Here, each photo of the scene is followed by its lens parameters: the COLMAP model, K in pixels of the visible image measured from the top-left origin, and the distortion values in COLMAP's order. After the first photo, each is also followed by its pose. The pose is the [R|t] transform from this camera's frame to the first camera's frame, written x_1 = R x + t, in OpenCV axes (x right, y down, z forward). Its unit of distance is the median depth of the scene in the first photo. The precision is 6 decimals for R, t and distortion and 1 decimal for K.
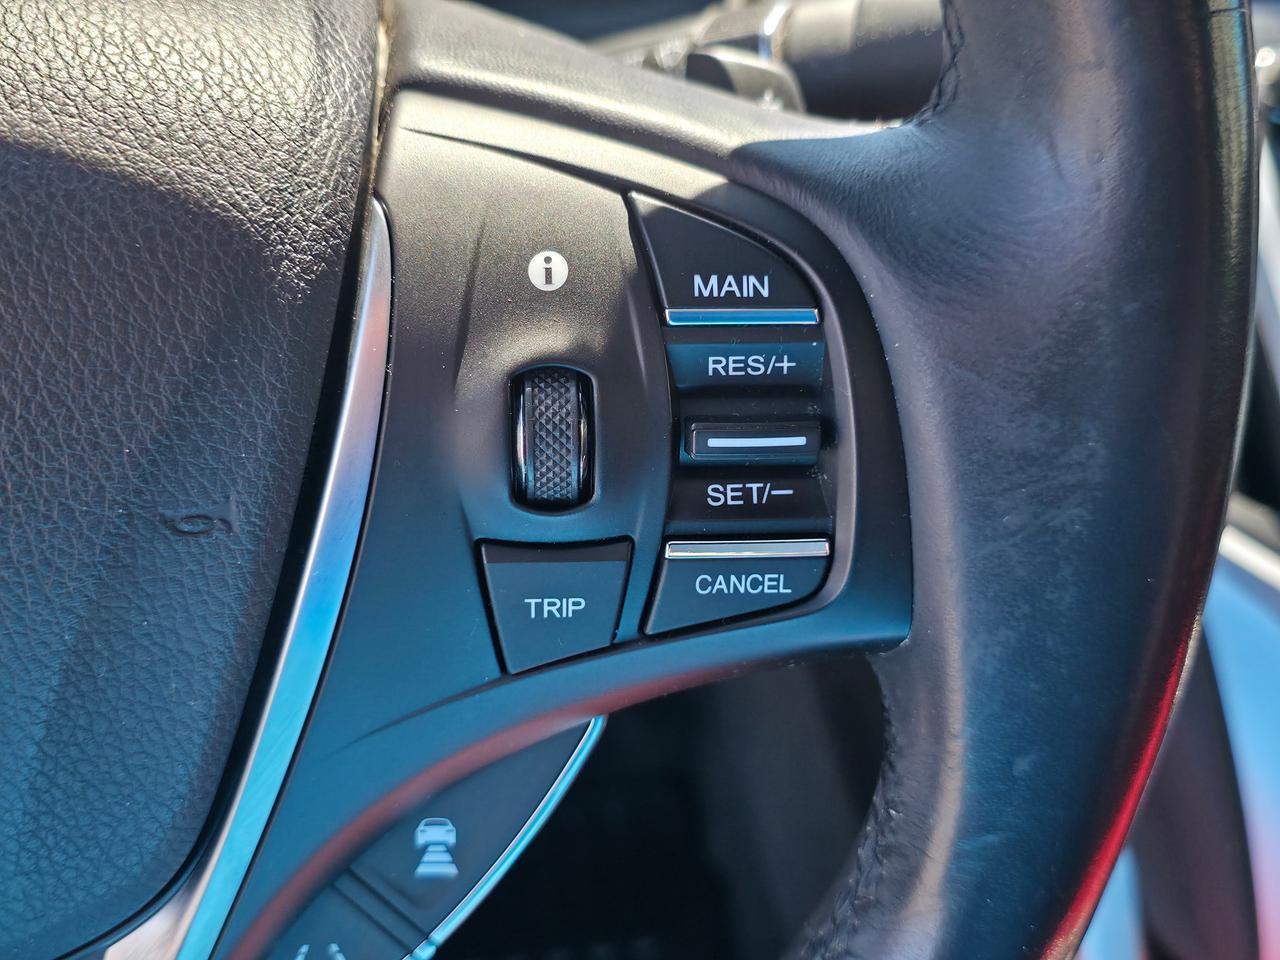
lens RADIAL K [[1348.6, 0, 640.0], [0, 1348.6, 480.0], [0, 0, 1]] dist [0.192512, -0.971660]
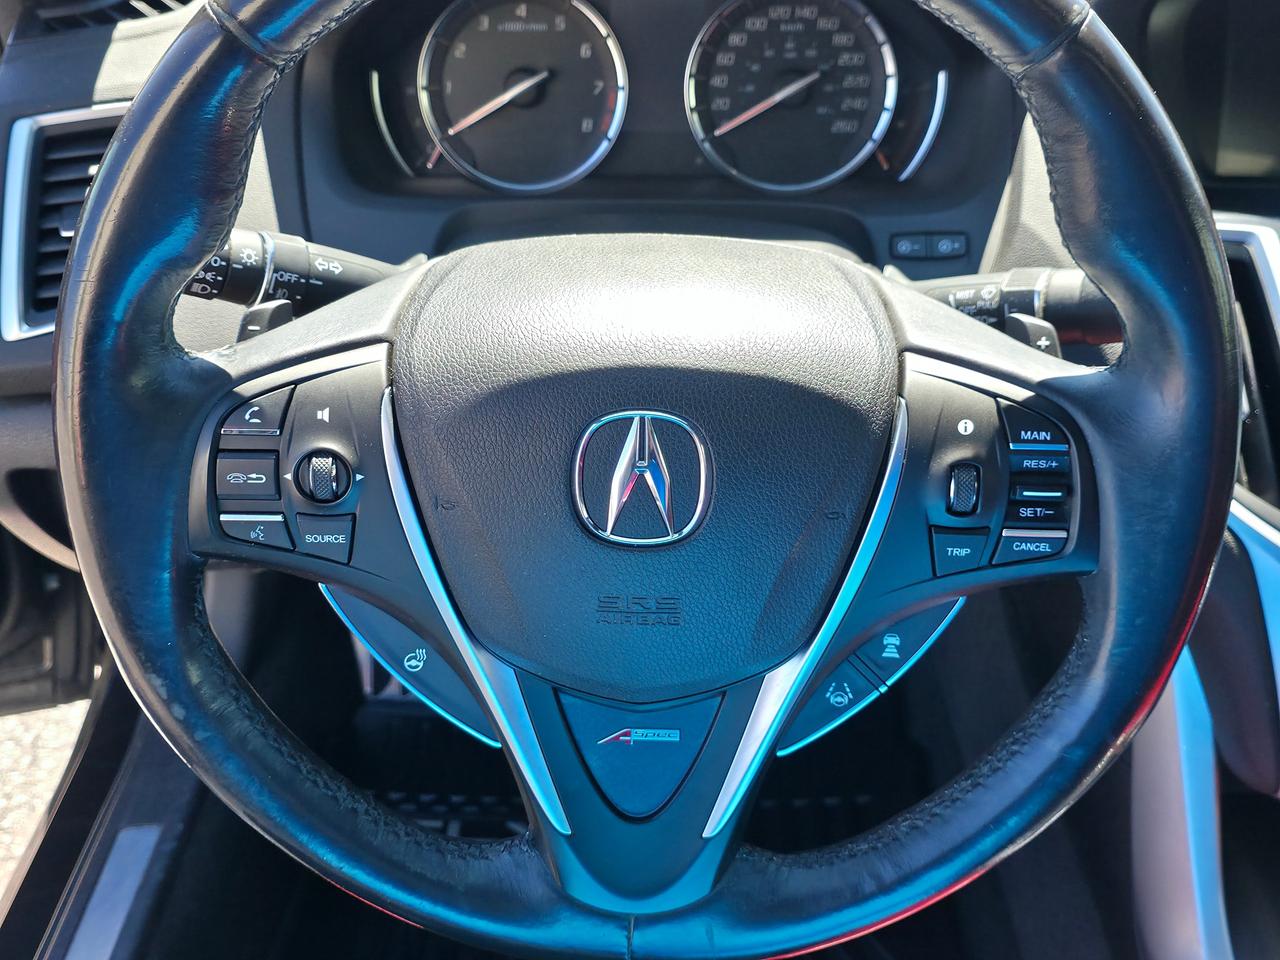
lens RADIAL K [[1331.3, 0, 640.0], [0, 1331.3, 480.0], [0, 0, 1]] dist [0.071480, -0.190829]
pose [[0.992524, 0.043815, -0.113917, -0.393161], [-0.039321, 0.998368, 0.041405, -0.130823], [0.115545, -0.036616, 0.992627, -1.674149]]
